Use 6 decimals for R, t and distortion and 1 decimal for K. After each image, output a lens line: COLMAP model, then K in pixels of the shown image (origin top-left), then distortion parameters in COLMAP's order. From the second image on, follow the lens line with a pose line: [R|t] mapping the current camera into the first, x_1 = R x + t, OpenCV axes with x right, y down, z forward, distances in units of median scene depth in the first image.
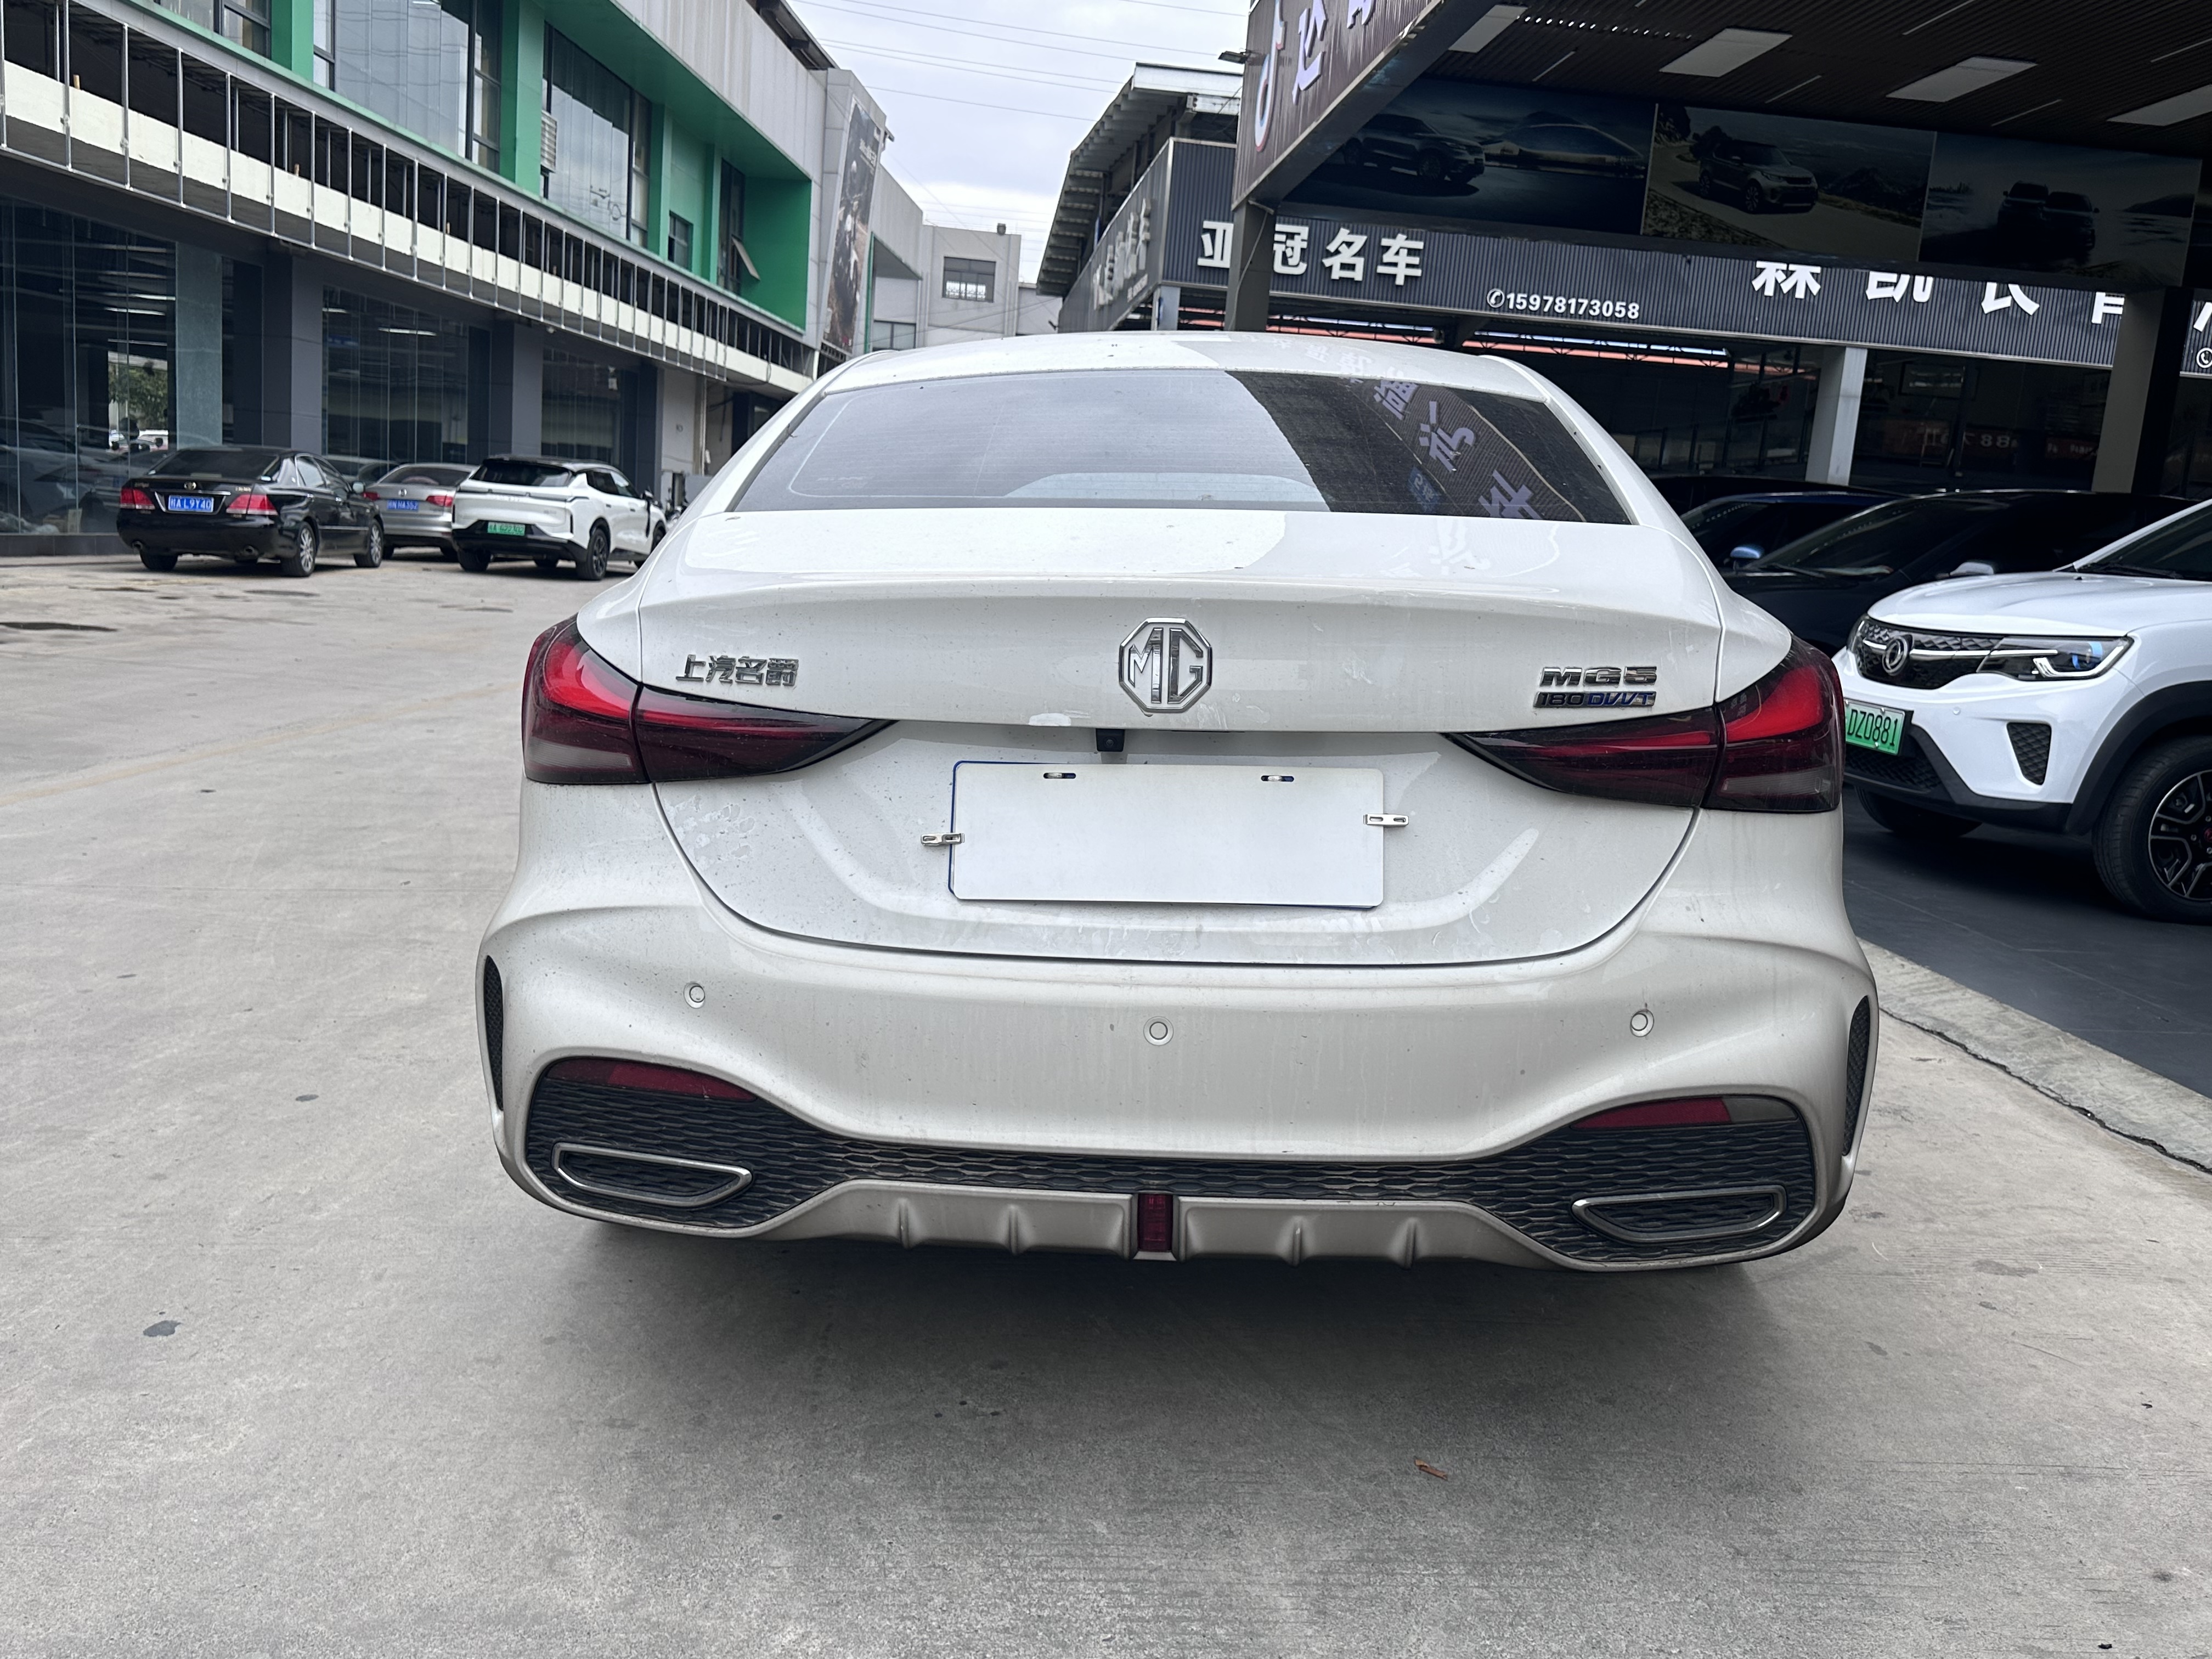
lens RADIAL K [[1775.0, 0, 1097.4], [0, 1775.0, 860.7], [0, 0, 1]] dist [0.041615, -0.059305]
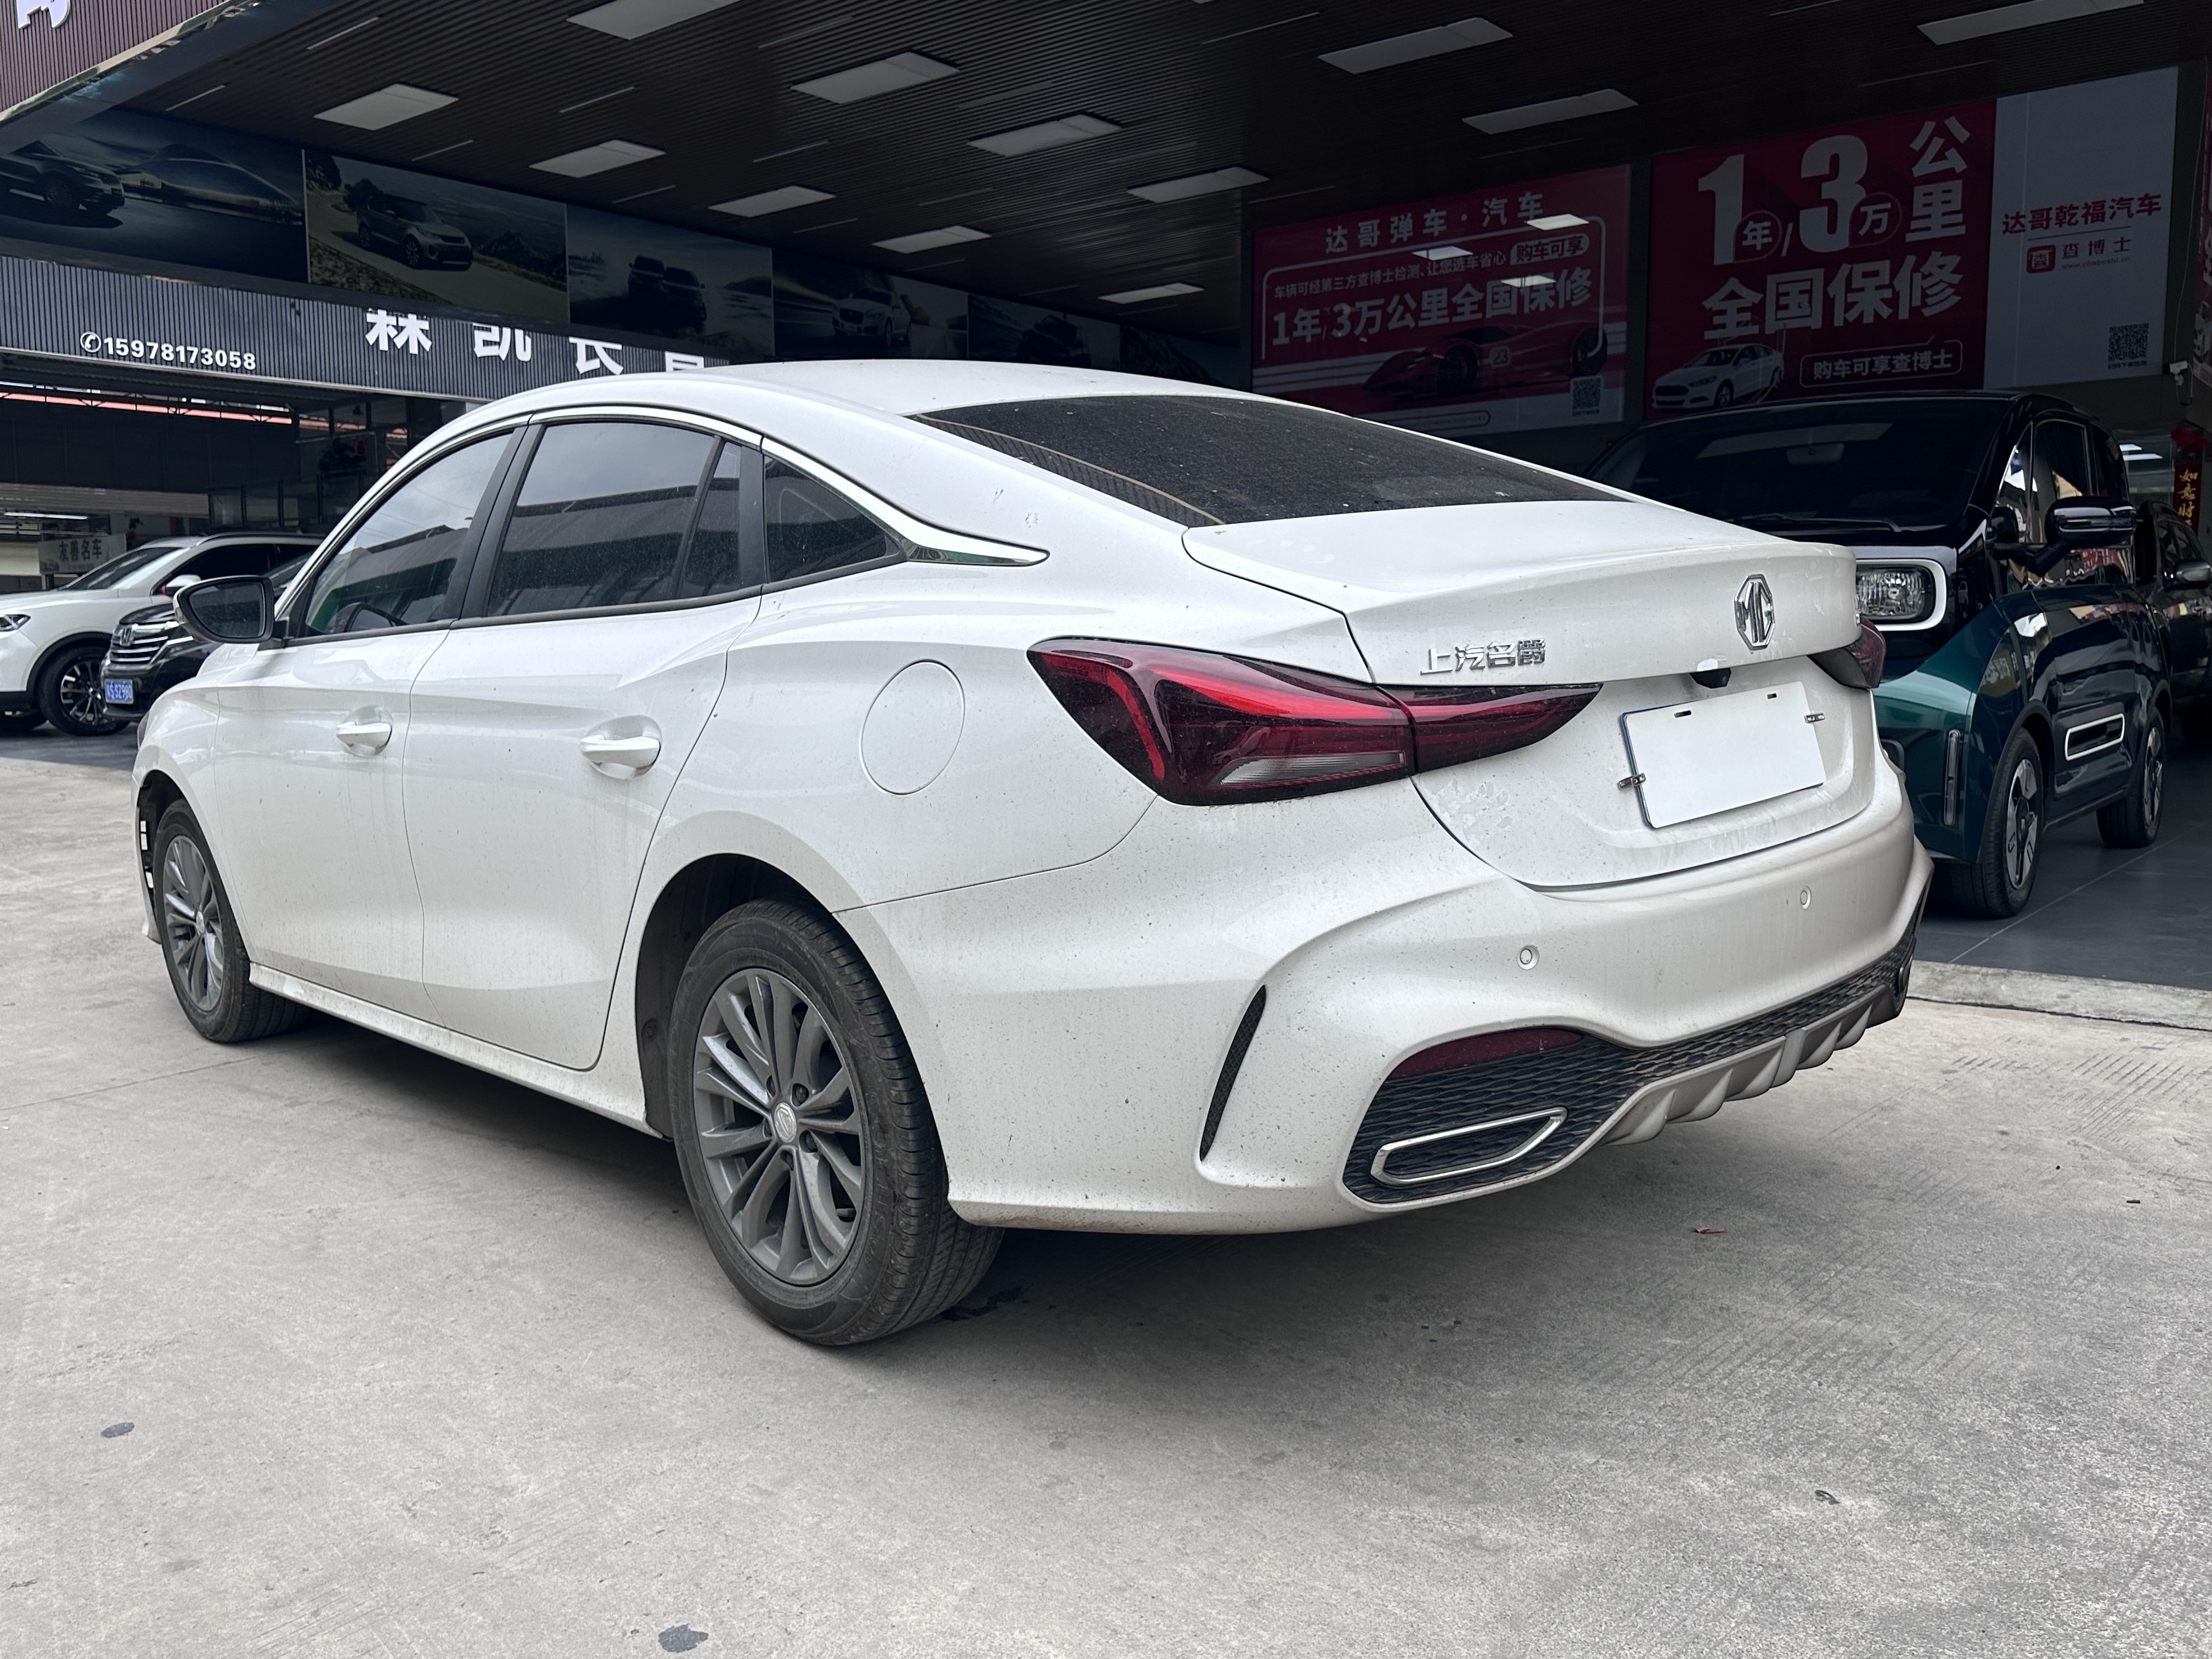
lens RADIAL K [[1775.0, 0, 1097.4], [0, 1775.0, 860.7], [0, 0, 1]] dist [0.041615, -0.059305]
pose [[0.698923, -0.169280, 0.694874, -0.123281], [0.190219, 0.980589, 0.047556, -0.008850], [-0.689437, 0.098940, 0.717557, 0.043316]]
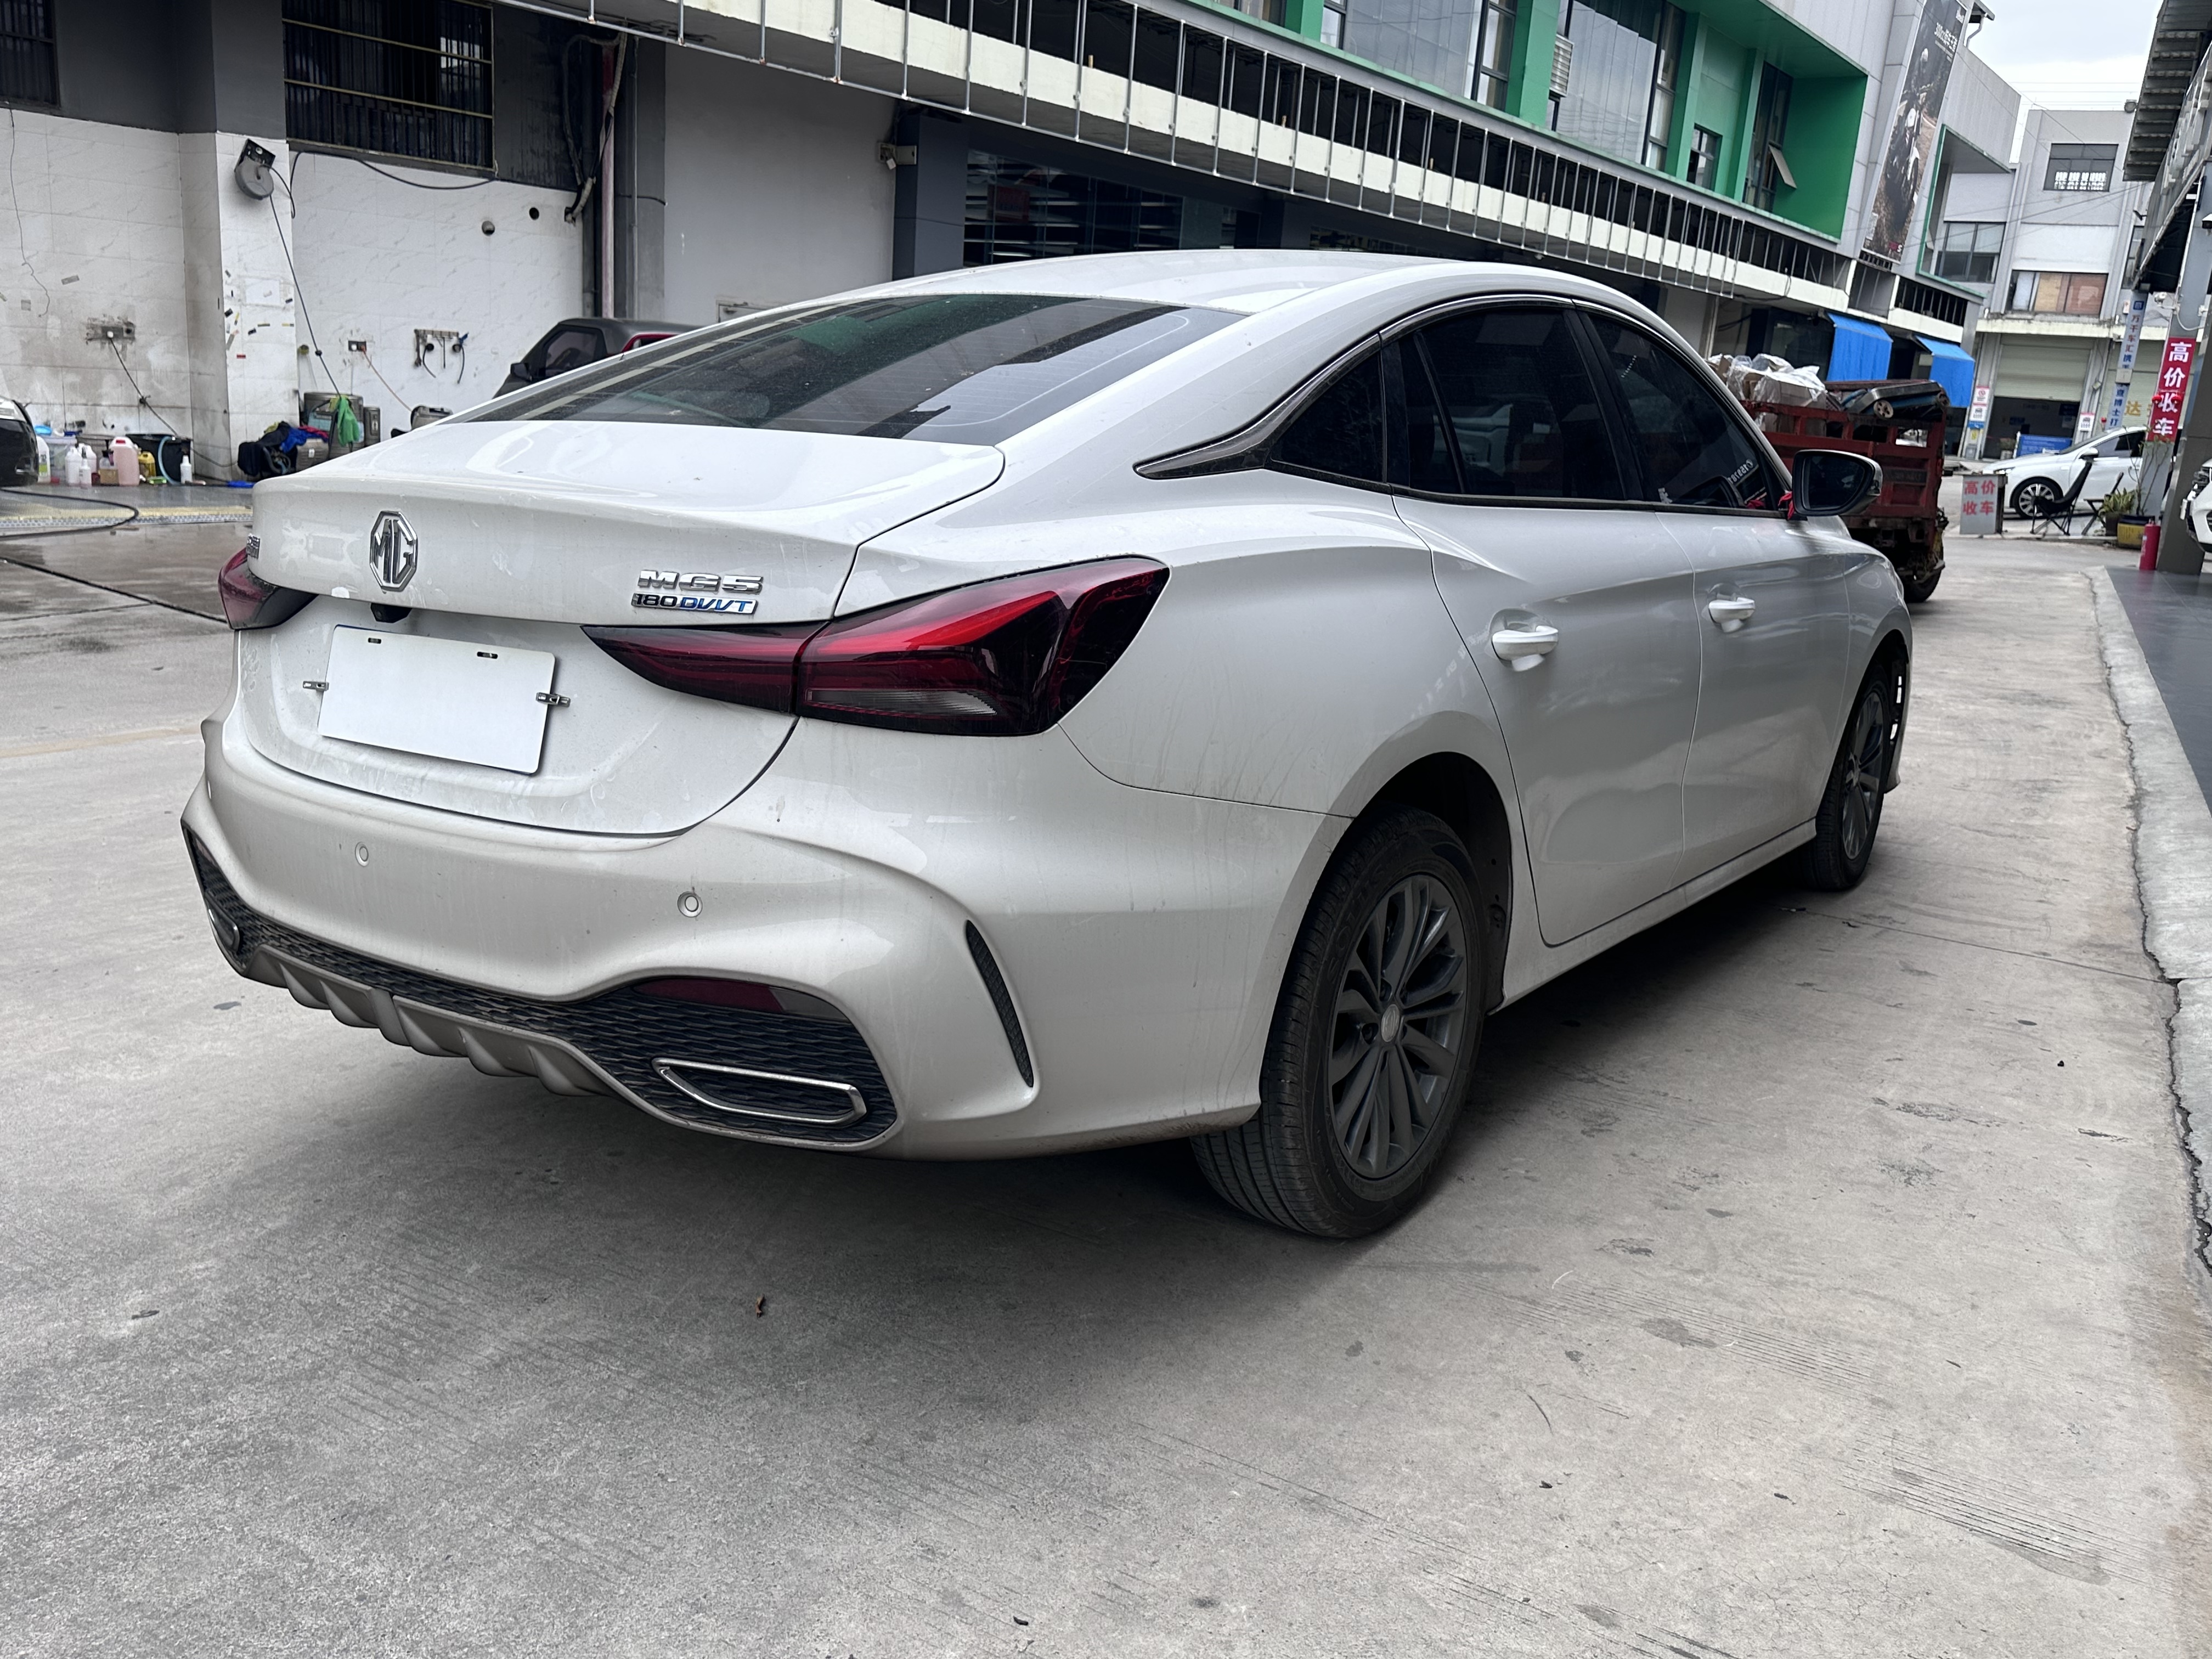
lens RADIAL K [[1783.5, 0, 1106.0], [0, 1783.5, 829.5], [0, 0, 1]] dist [0.014711, -0.008215]
pose [[0.843080, 0.119146, -0.524423, 0.113699], [-0.106677, 0.992823, 0.054066, -0.004226], [0.527101, 0.010362, 0.849739, 0.021922]]
